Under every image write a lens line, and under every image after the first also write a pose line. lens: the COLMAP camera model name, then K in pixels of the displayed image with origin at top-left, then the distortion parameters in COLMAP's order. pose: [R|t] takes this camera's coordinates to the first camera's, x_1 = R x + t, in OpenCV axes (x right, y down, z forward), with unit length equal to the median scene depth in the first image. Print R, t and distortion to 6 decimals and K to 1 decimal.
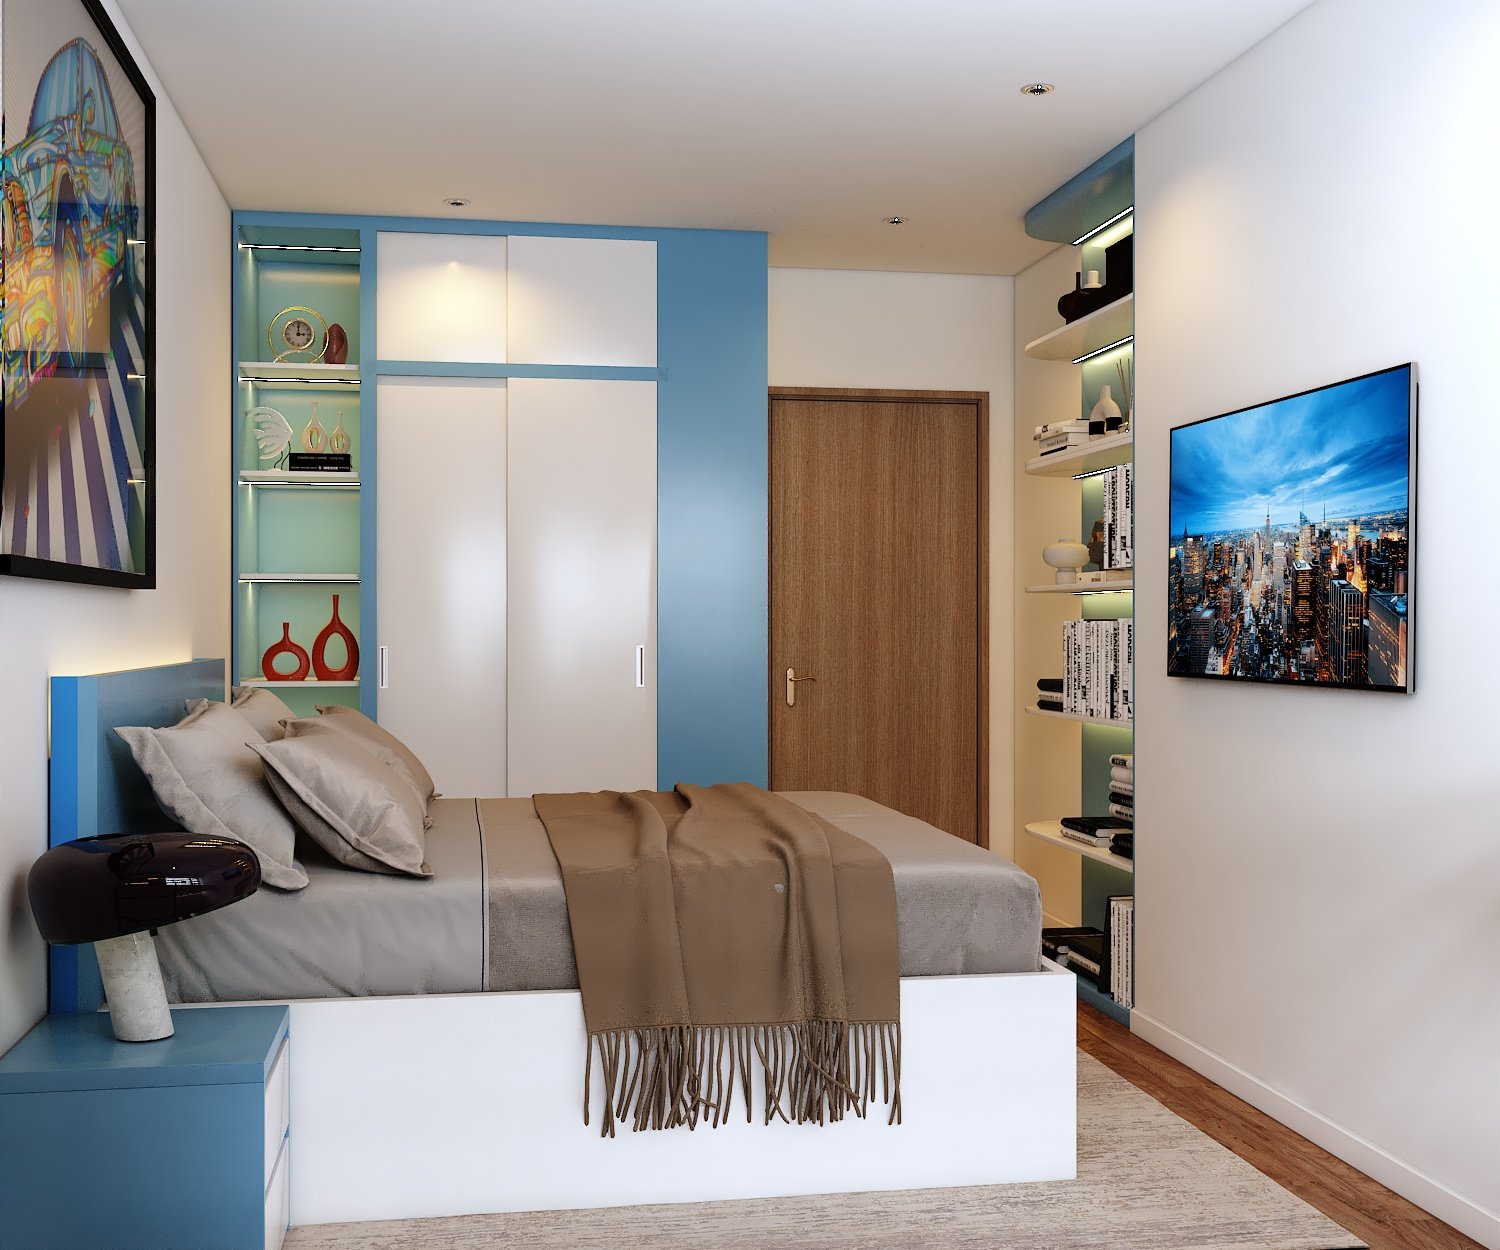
lens RADIAL K [[1679.3, 0, 750.0], [0, 1679.3, 625.0], [0, 0, 1]] dist [0.000068, 0.003979]
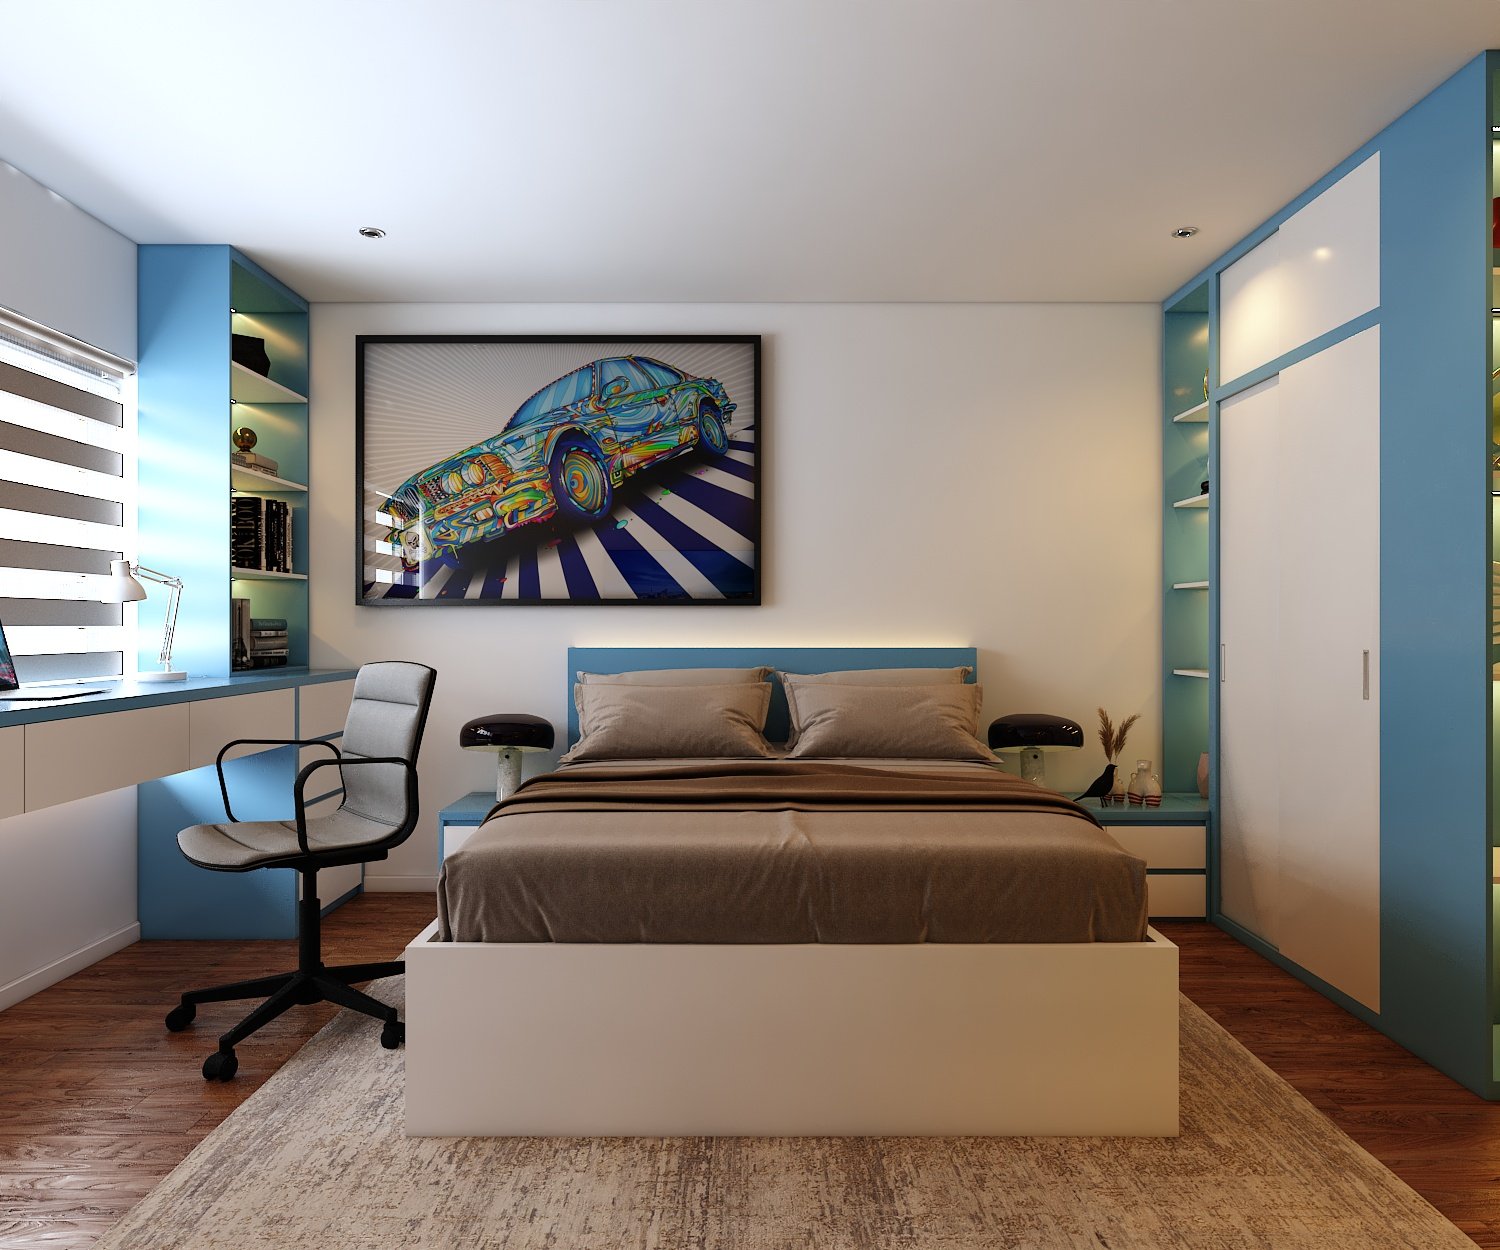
lens RADIAL K [[975.2, 0, 750.0], [0, 975.2, 625.0], [0, 0, 1]] dist [0.003064, 0.001081]
pose [[-0.173695, 0.000677, -0.984799, 0.699270], [0.001787, 0.999998, 0.000373, -0.001782], [0.984798, -0.001695, -0.173696, 1.194725]]
